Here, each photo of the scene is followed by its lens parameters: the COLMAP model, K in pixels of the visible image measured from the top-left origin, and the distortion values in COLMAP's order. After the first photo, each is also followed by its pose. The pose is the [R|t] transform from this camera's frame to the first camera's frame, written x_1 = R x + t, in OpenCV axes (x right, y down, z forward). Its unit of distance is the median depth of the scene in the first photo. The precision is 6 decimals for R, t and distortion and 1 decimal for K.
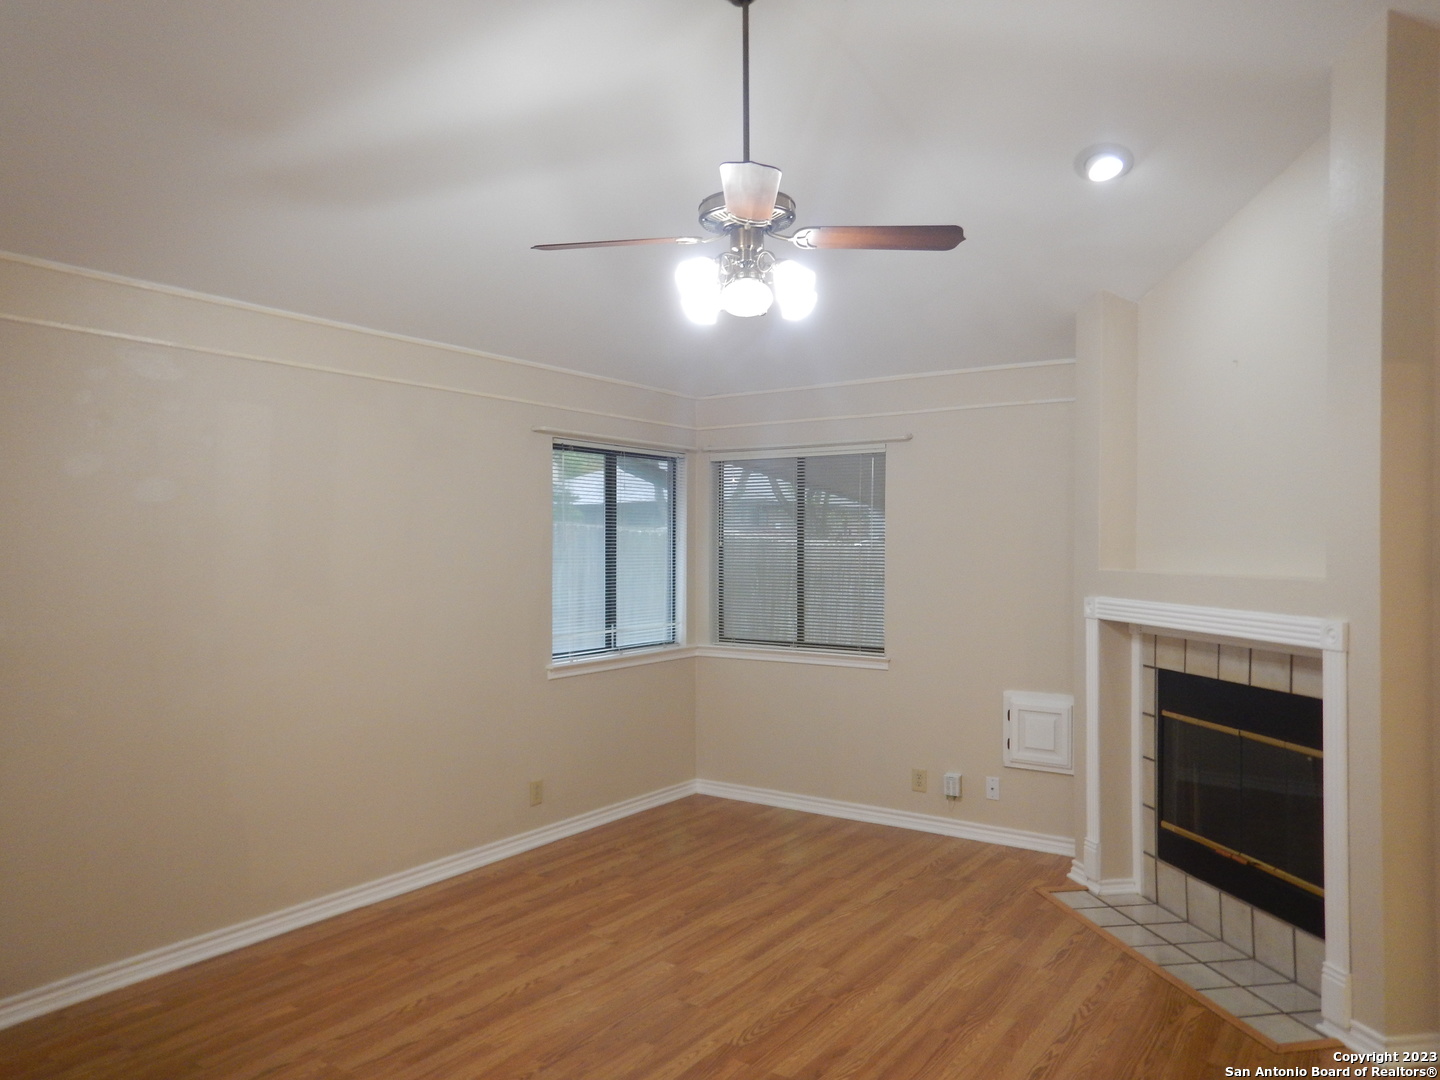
lens RADIAL K [[1028.6, 0, 729.6], [0, 1028.6, 541.6], [0, 0, 1]] dist [0.011447, -0.002803]
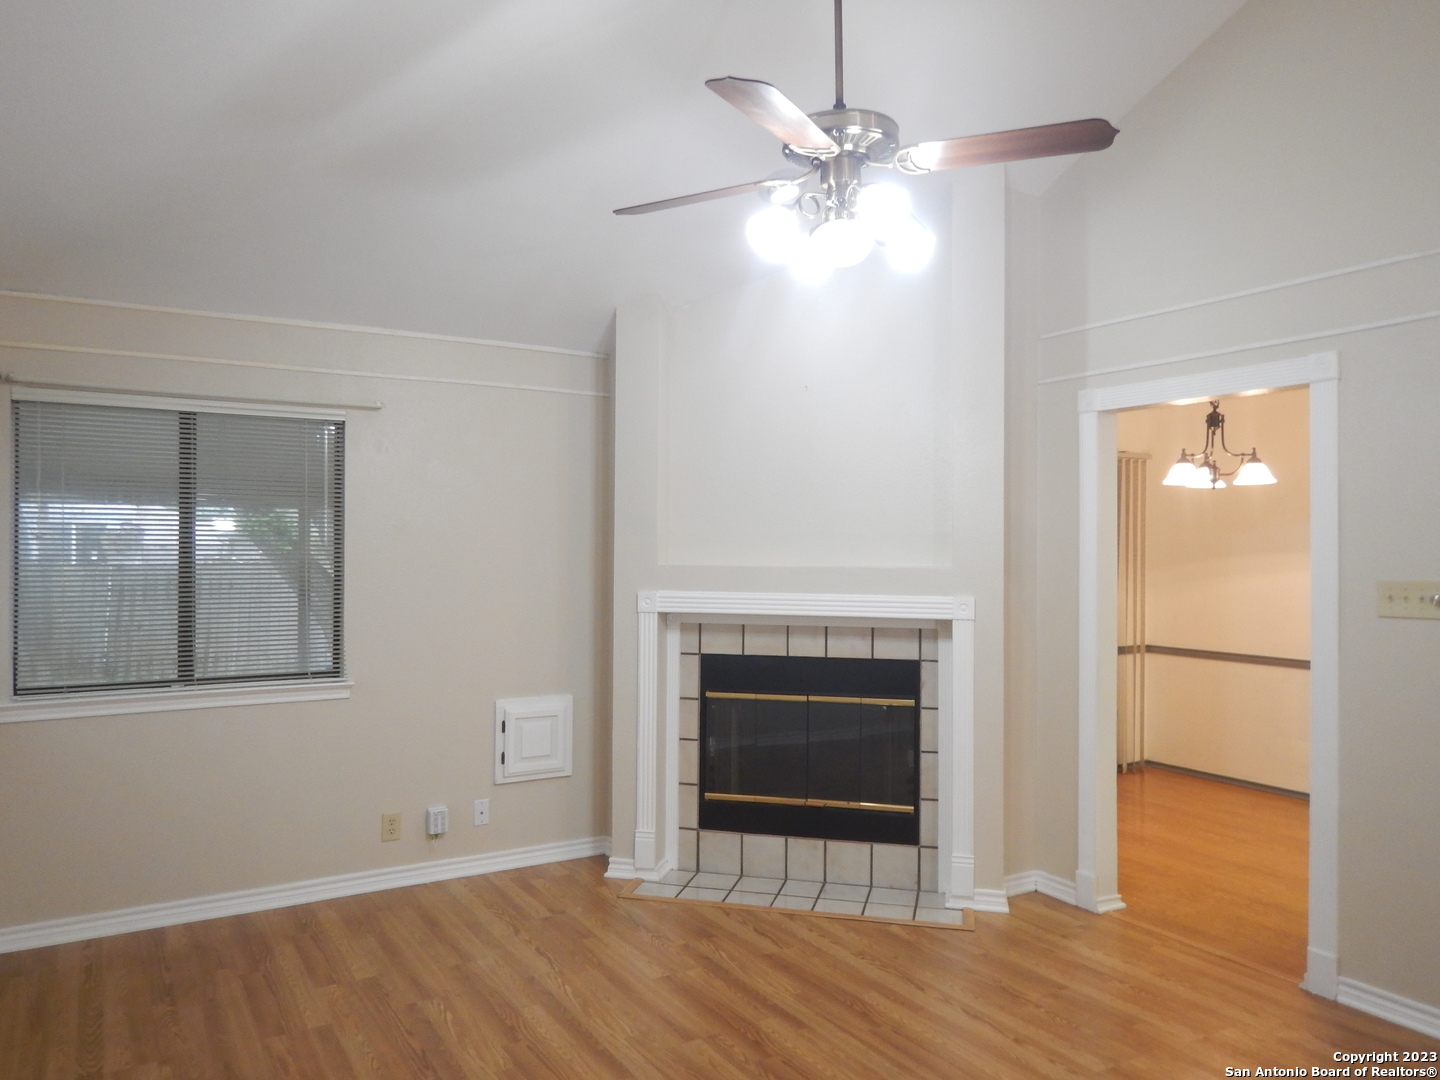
lens RADIAL K [[1028.6, 0, 729.6], [0, 1028.6, 541.6], [0, 0, 1]] dist [0.011447, -0.002803]
pose [[0.430638, -0.001348, 0.902524, -0.541510], [-0.006836, 0.999965, 0.004756, -0.000651], [-0.902499, -0.008218, 0.430614, 0.501471]]
